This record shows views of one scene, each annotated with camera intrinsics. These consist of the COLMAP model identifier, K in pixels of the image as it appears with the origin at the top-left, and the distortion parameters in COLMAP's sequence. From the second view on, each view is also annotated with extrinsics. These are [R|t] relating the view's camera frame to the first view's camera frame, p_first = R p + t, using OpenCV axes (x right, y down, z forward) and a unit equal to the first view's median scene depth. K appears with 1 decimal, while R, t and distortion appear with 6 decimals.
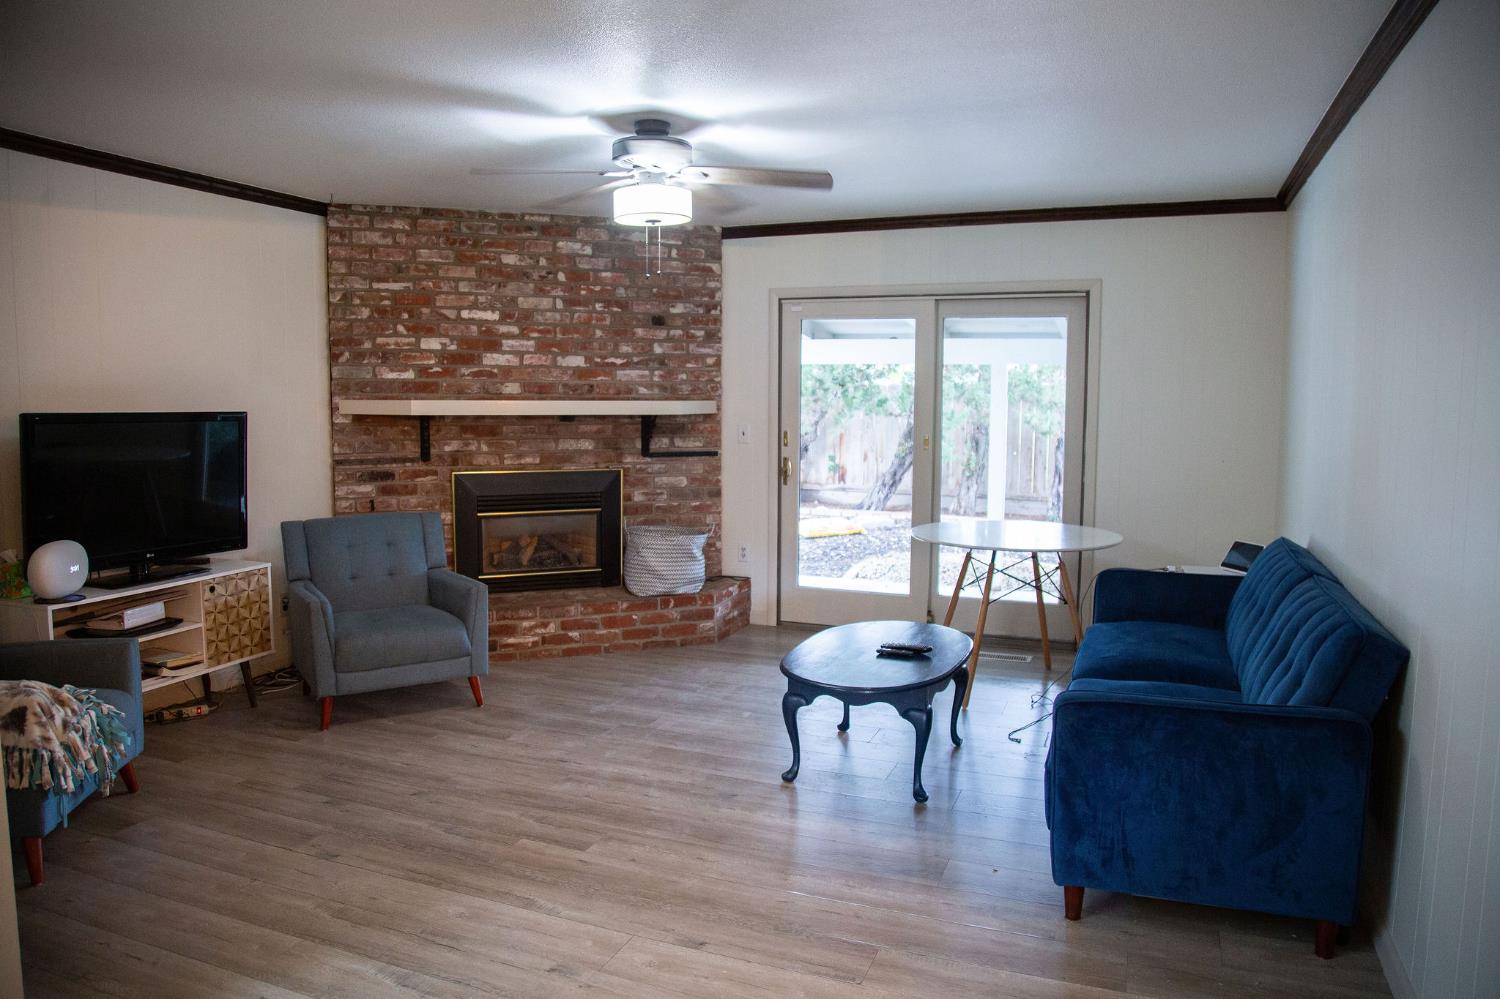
lens RADIAL K [[1021.2, 0, 750.0], [0, 1021.2, 499.5], [0, 0, 1]] dist [-0.124503, 0.066053]
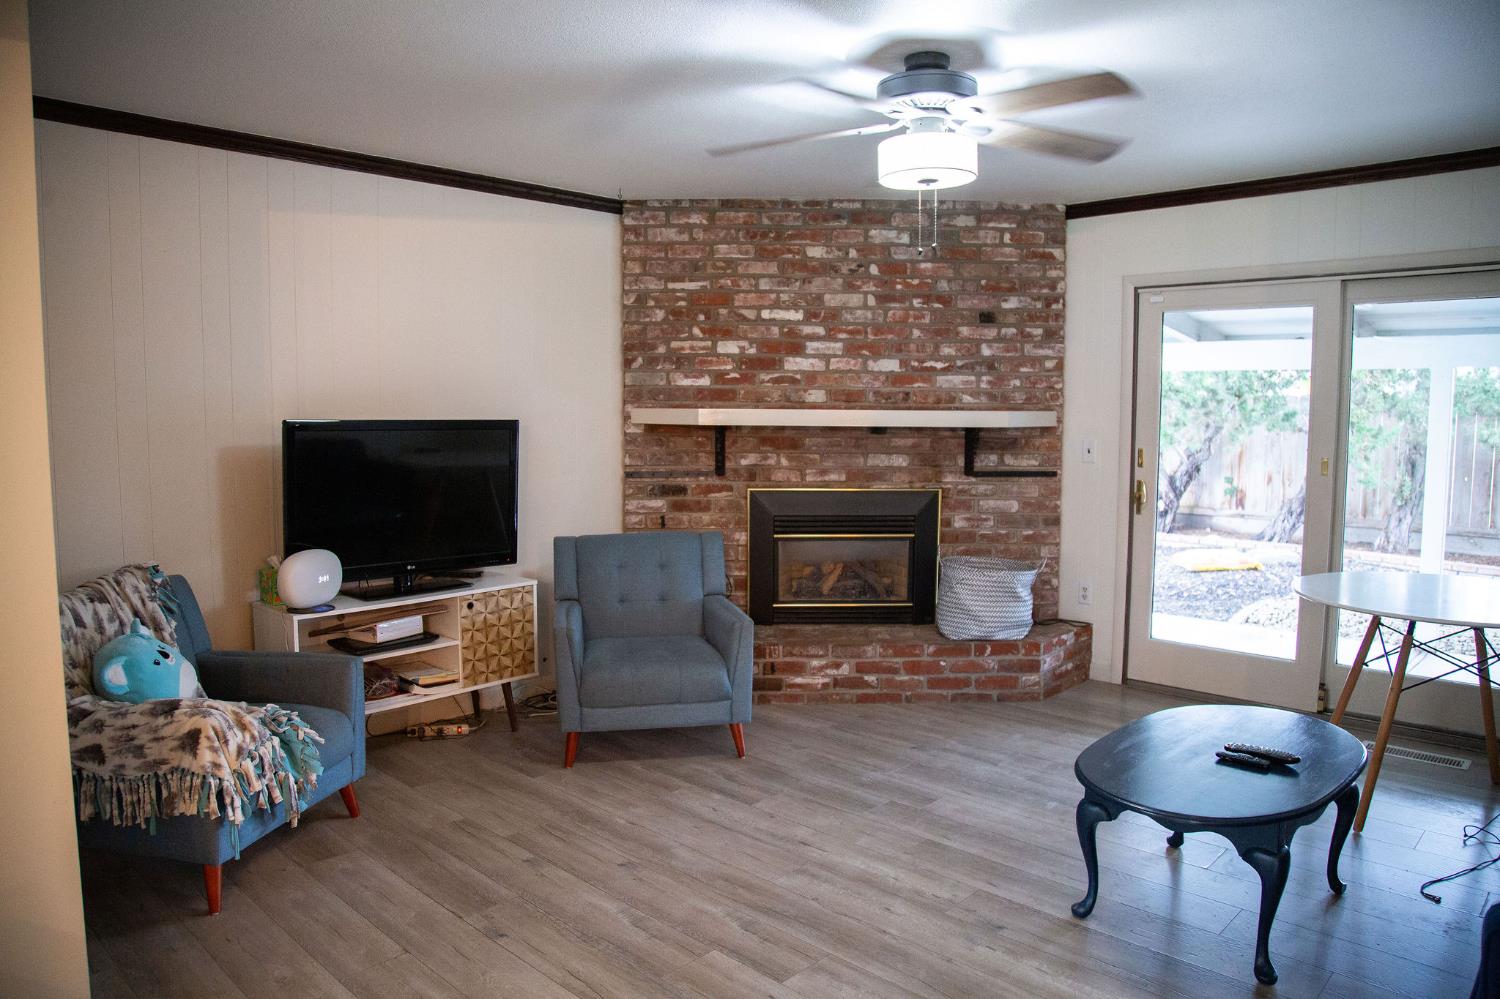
lens RADIAL K [[1021.2, 0, 750.0], [0, 1021.2, 499.5], [0, 0, 1]] dist [-0.124503, 0.066053]
pose [[0.927109, 0.030043, -0.373586, 0.050415], [-0.034808, 0.999376, -0.006014, -0.011388], [0.373172, 0.018579, 0.927576, 0.148021]]
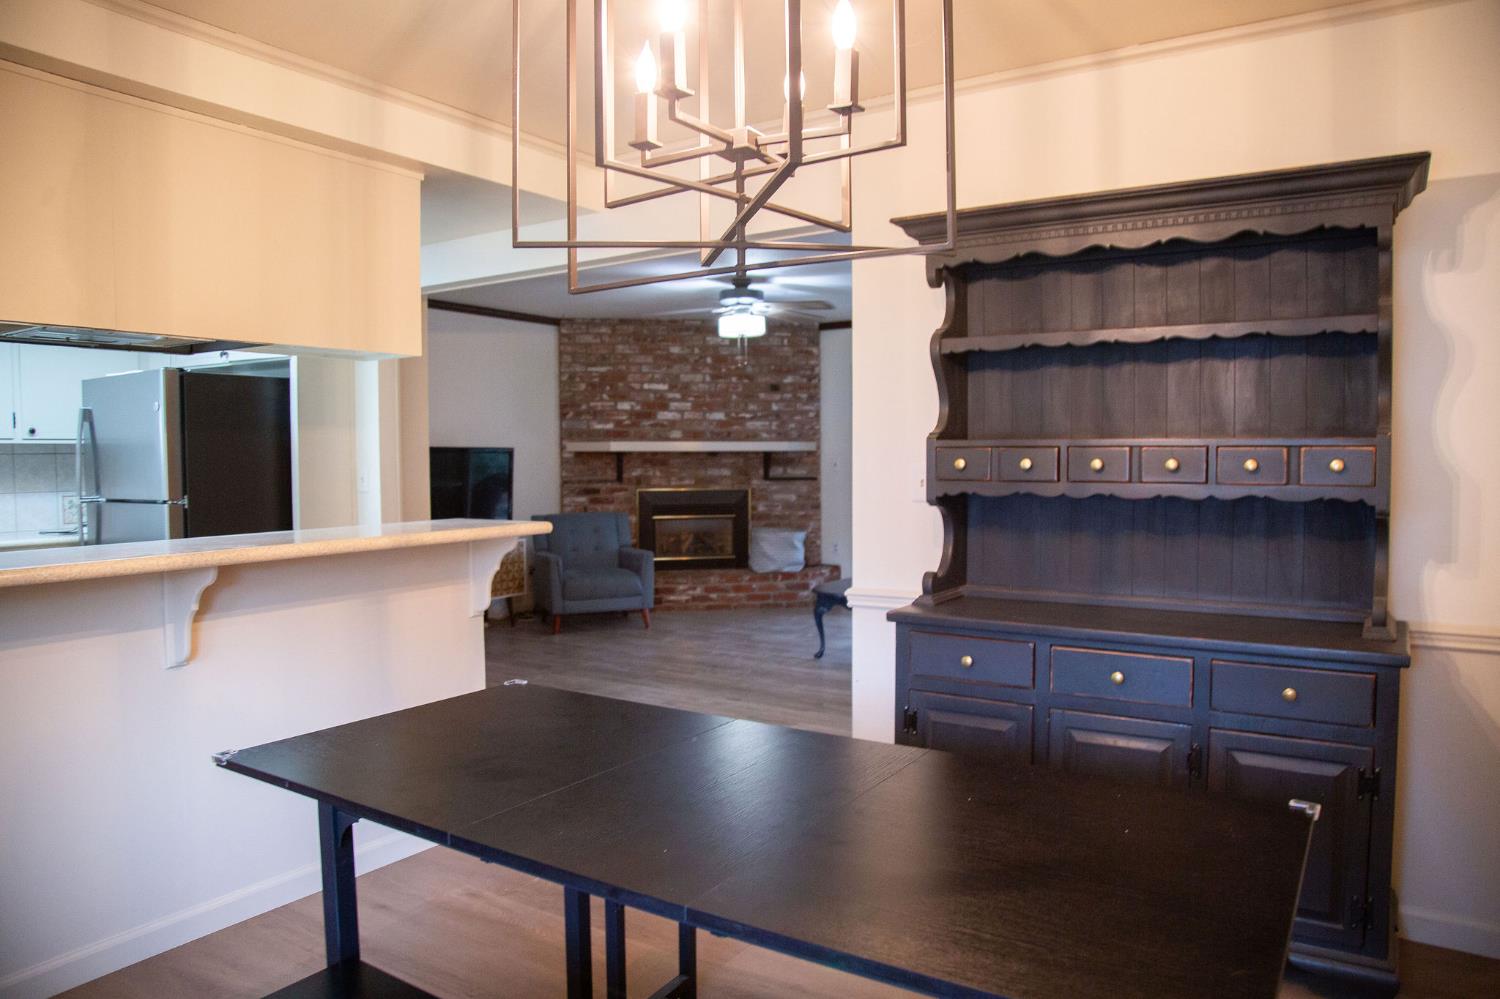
lens RADIAL K [[1021.2, 0, 750.0], [0, 1021.2, 499.5], [0, 0, 1]] dist [-0.124503, 0.066053]
pose [[0.980578, -0.002445, -0.196117, 0.174535], [-0.008471, 0.998461, -0.054804, 0.071119], [0.195949, 0.055401, 0.979048, -0.472654]]
